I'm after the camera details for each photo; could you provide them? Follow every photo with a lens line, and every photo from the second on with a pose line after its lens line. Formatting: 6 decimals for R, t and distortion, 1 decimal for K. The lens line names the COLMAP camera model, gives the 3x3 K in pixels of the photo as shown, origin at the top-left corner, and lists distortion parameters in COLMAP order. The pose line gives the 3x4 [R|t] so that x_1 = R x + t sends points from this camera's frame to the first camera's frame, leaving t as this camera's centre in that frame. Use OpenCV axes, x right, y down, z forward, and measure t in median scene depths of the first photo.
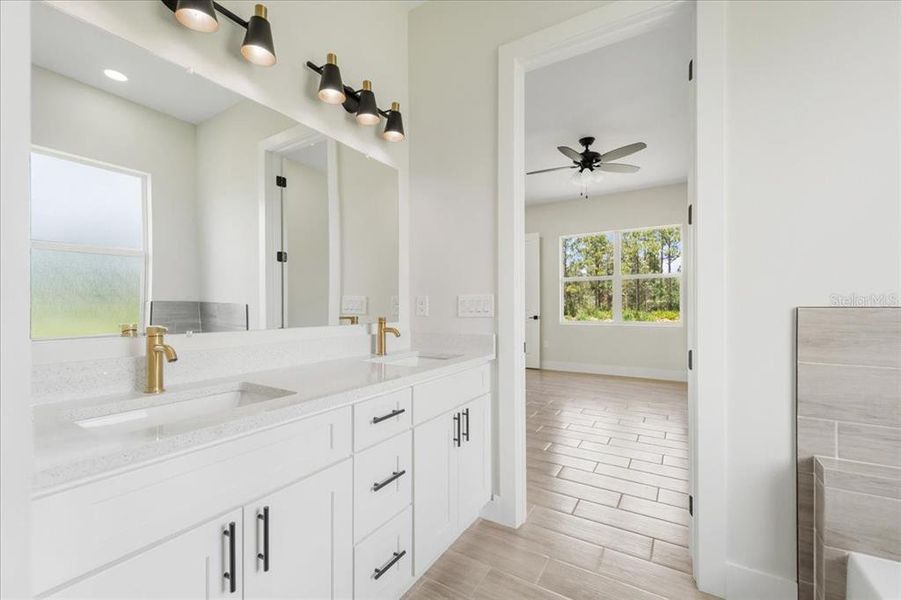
lens RADIAL K [[365.4, 0, 449.5], [0, 365.4, 302.4], [0, 0, 1]] dist [-0.001169, -0.000578]
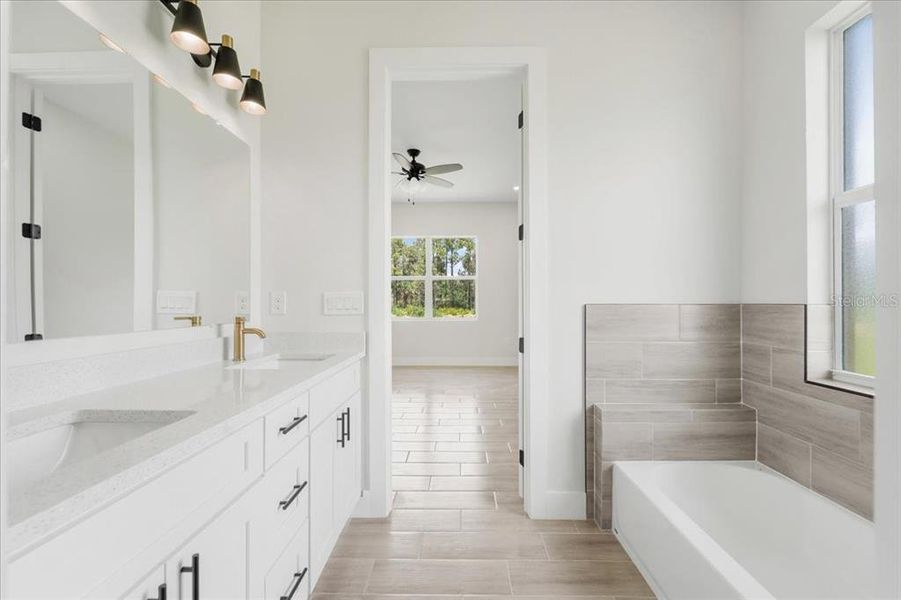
lens RADIAL K [[365.5, 0, 449.7], [0, 365.5, 300.5], [0, 0, 1]] dist [-0.001698, -0.000290]
pose [[0.858868, 0.004632, 0.512176, -0.195715], [-0.005308, 0.999986, -0.000143, 0.000691], [-0.512169, -0.002596, 0.858881, 0.014671]]
